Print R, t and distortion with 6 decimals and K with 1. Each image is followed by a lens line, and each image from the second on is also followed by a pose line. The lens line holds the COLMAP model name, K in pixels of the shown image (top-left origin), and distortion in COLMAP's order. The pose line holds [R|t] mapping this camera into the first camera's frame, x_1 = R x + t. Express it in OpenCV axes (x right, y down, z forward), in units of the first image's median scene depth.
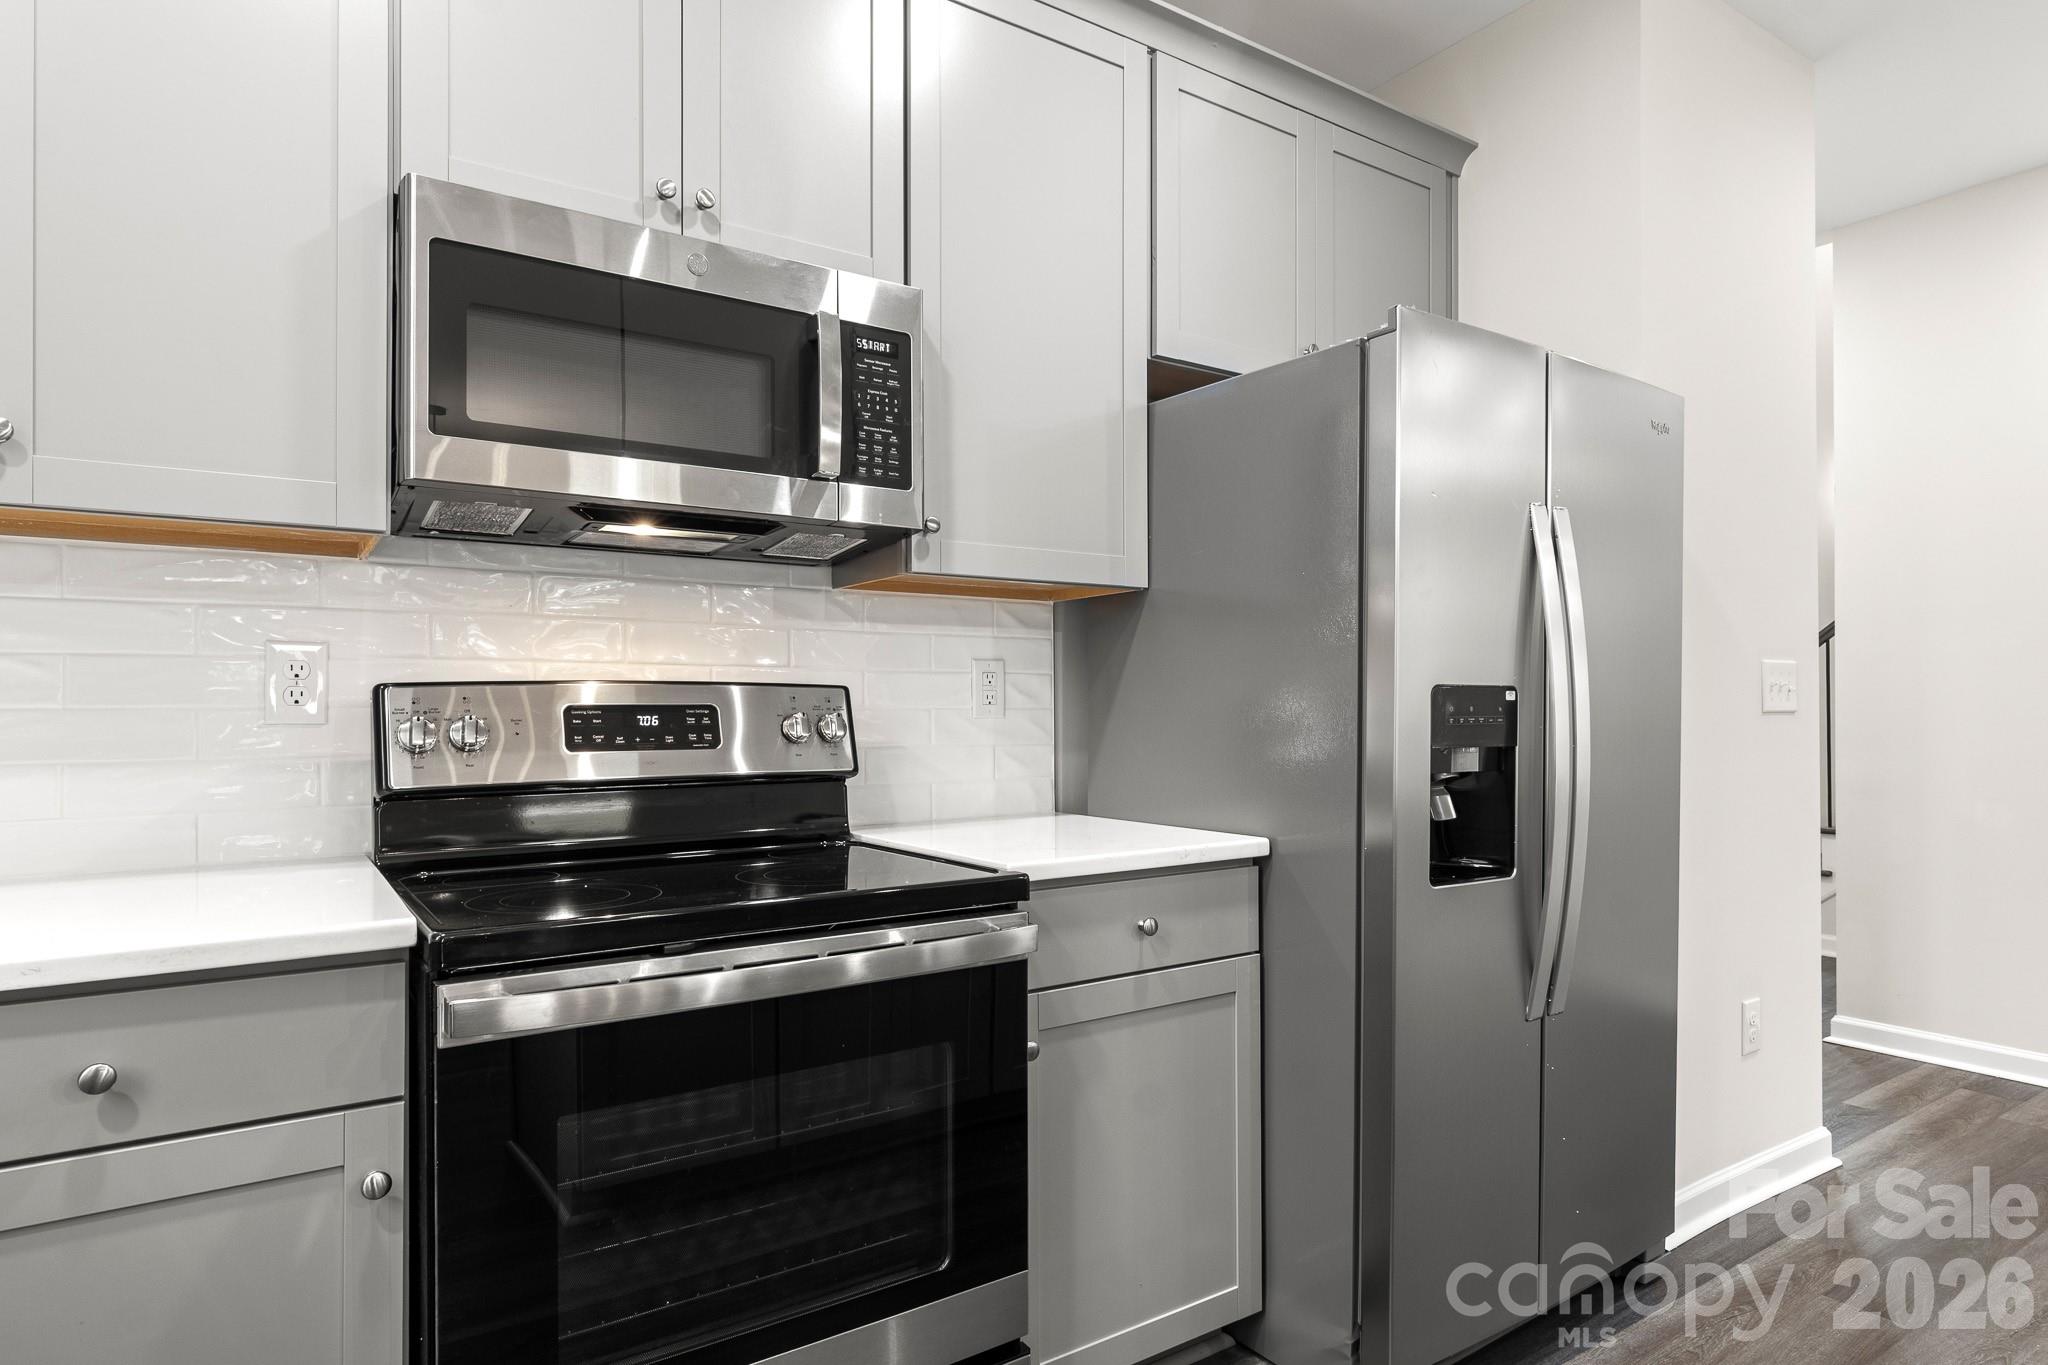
lens RADIAL K [[1150.1, 0, 1021.1], [0, 1150.1, 703.2], [0, 0, 1]] dist [-0.005538, -0.000771]
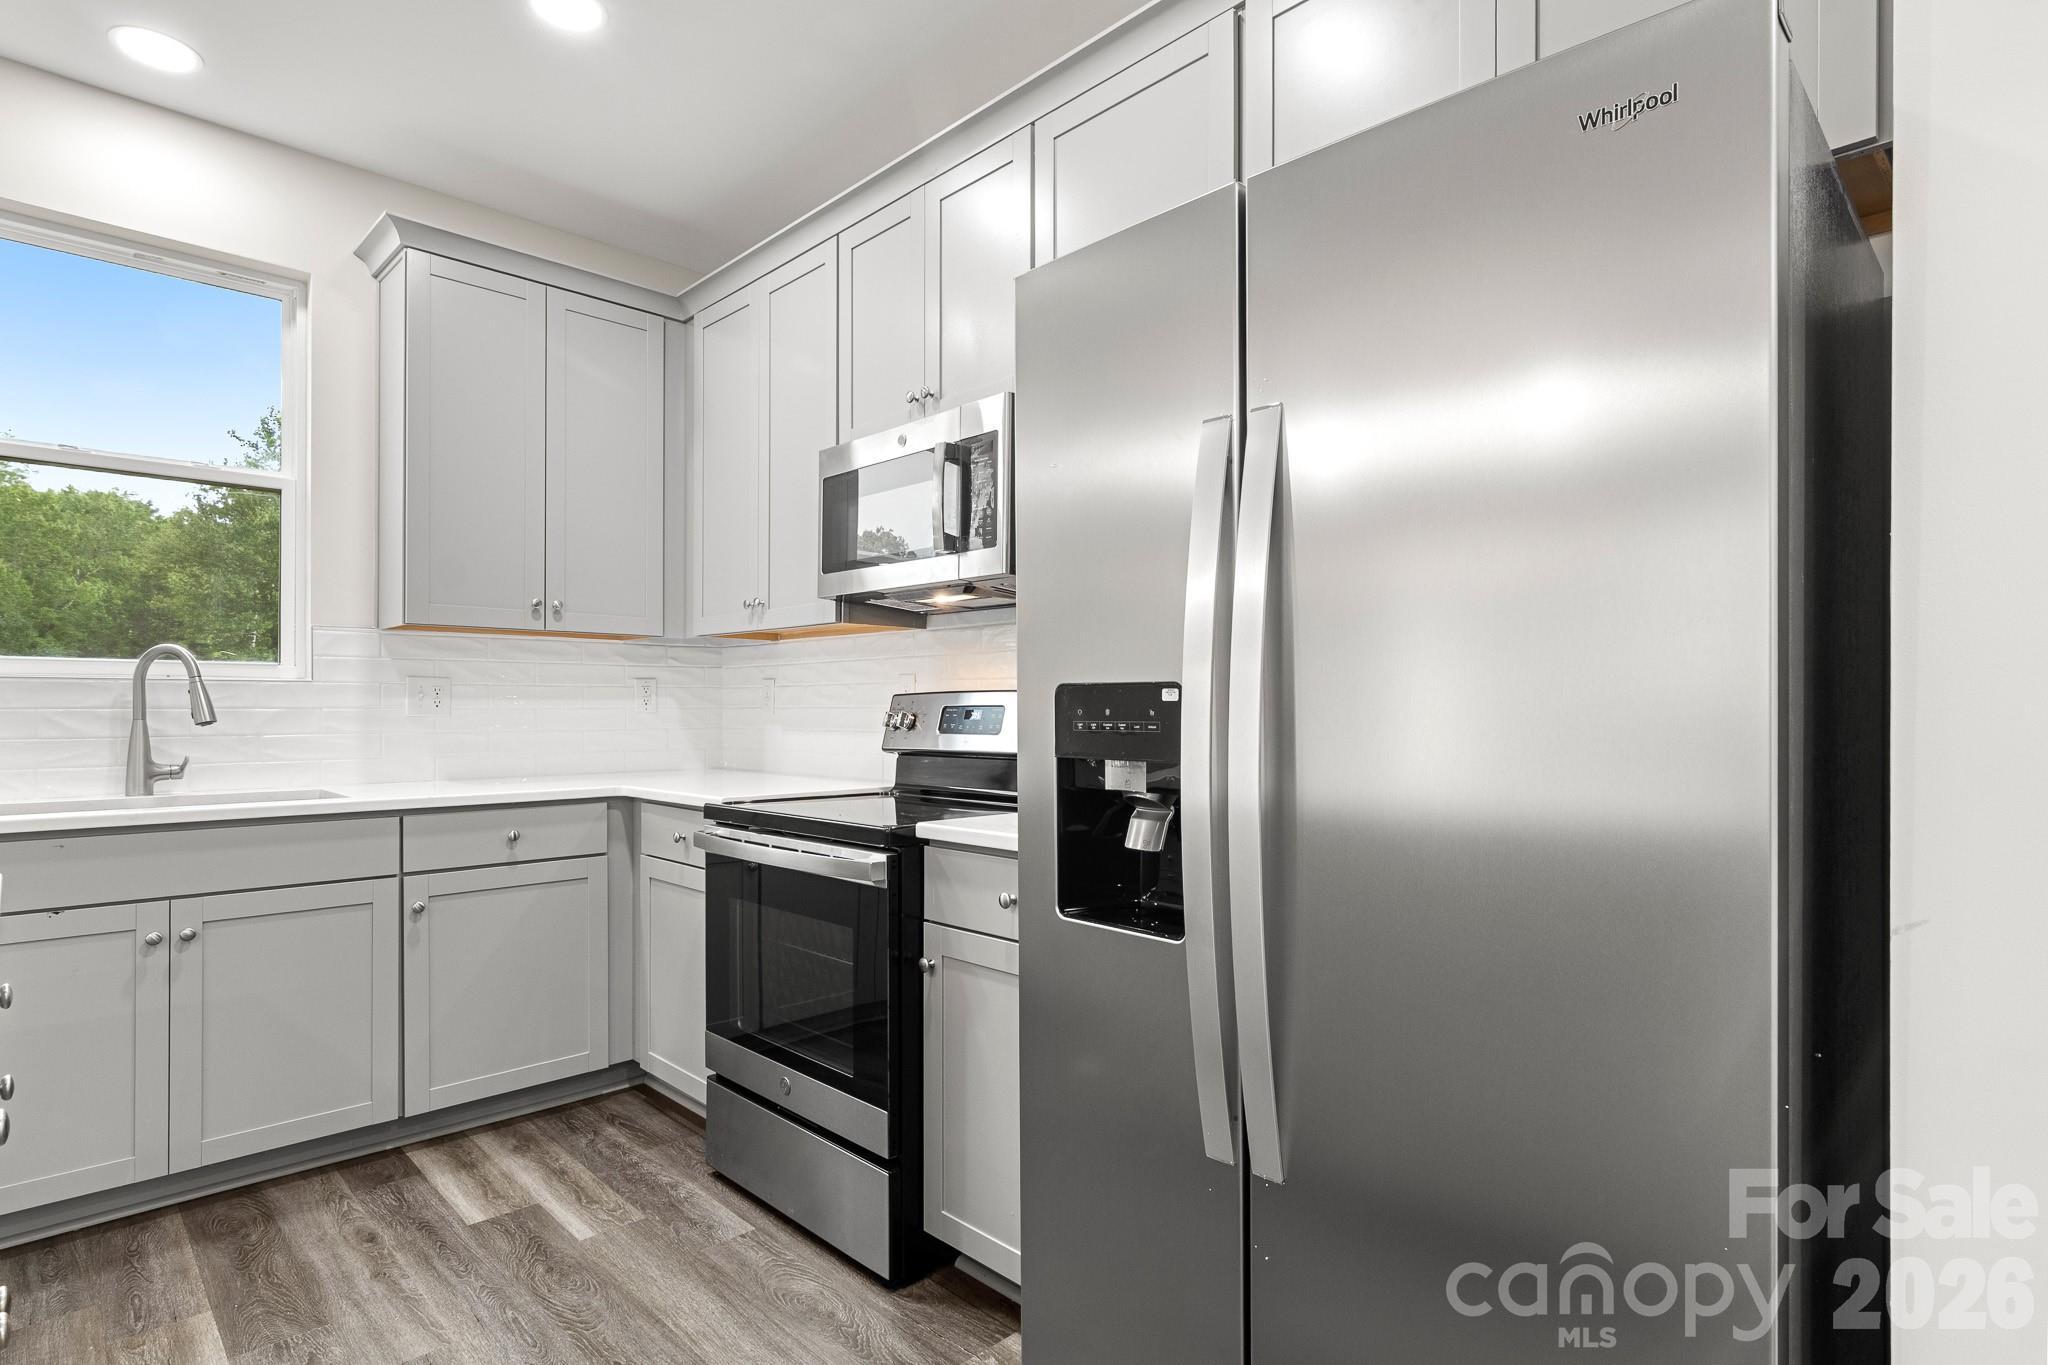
lens RADIAL K [[1047.3, 0, 1027.0], [0, 1047.3, 693.0], [0, 0, 1]] dist [-0.000637, 0.002419]
pose [[0.181333, -0.010074, -0.983370, 1.139367], [-0.005335, 0.999923, -0.011228, 0.000090], [0.983407, 0.007283, 0.181265, 0.830325]]
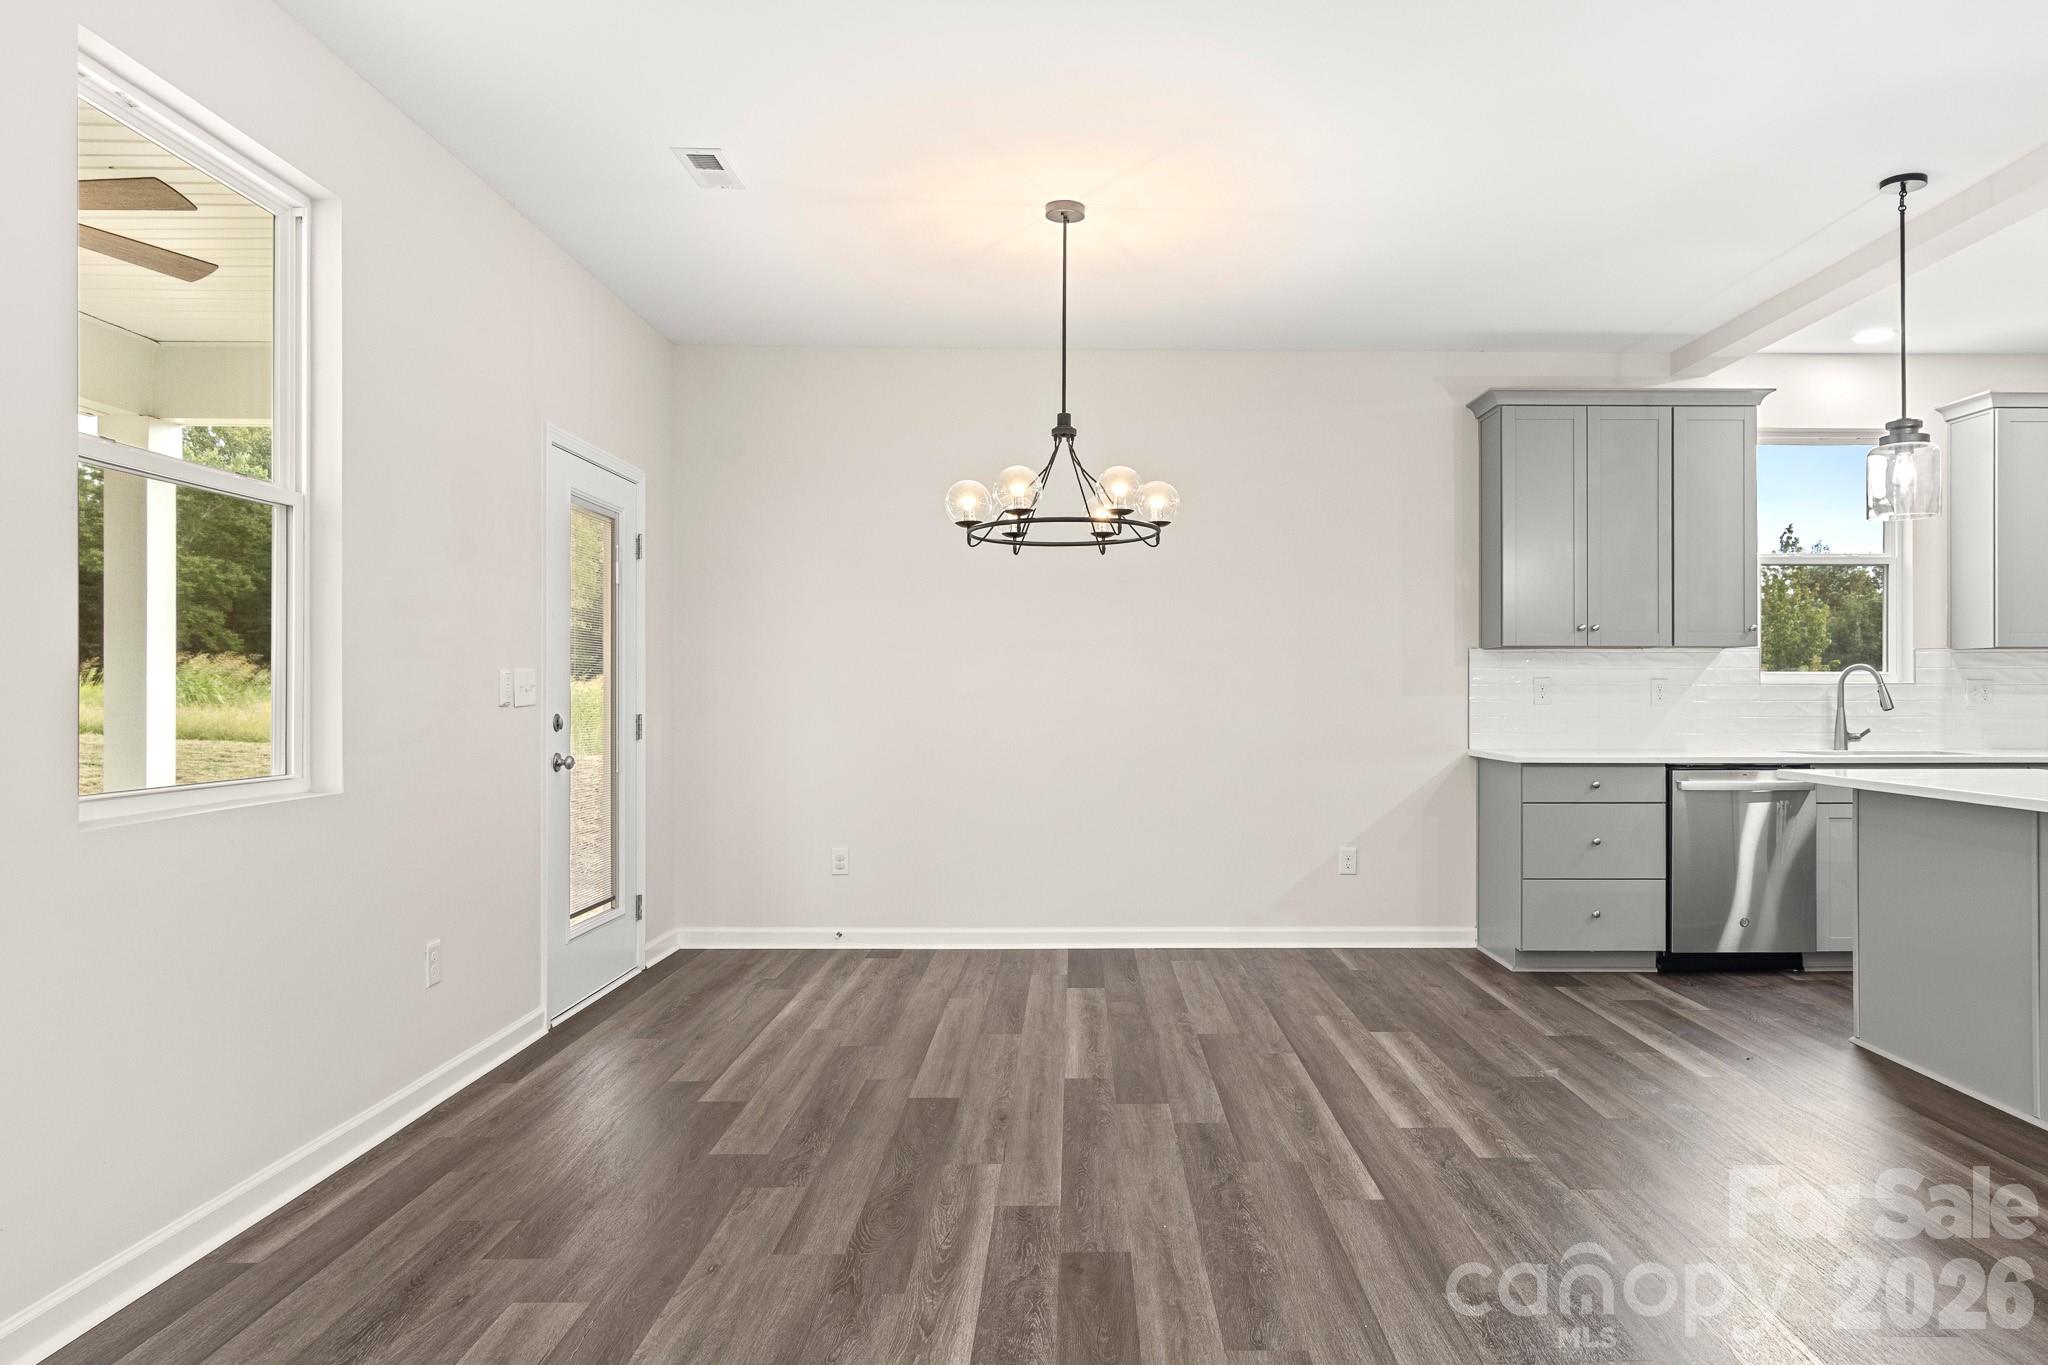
lens RADIAL K [[1329.2, 0, 1099.8], [0, 1329.2, 680.4], [0, 0, 1]] dist [-0.002723, 0.006515]
pose [[-0.542085, -0.004622, -0.840311, 3.268484], [-0.003741, 0.999988, -0.003087, -0.021253], [0.840315, 0.001470, -0.542096, 0.095672]]
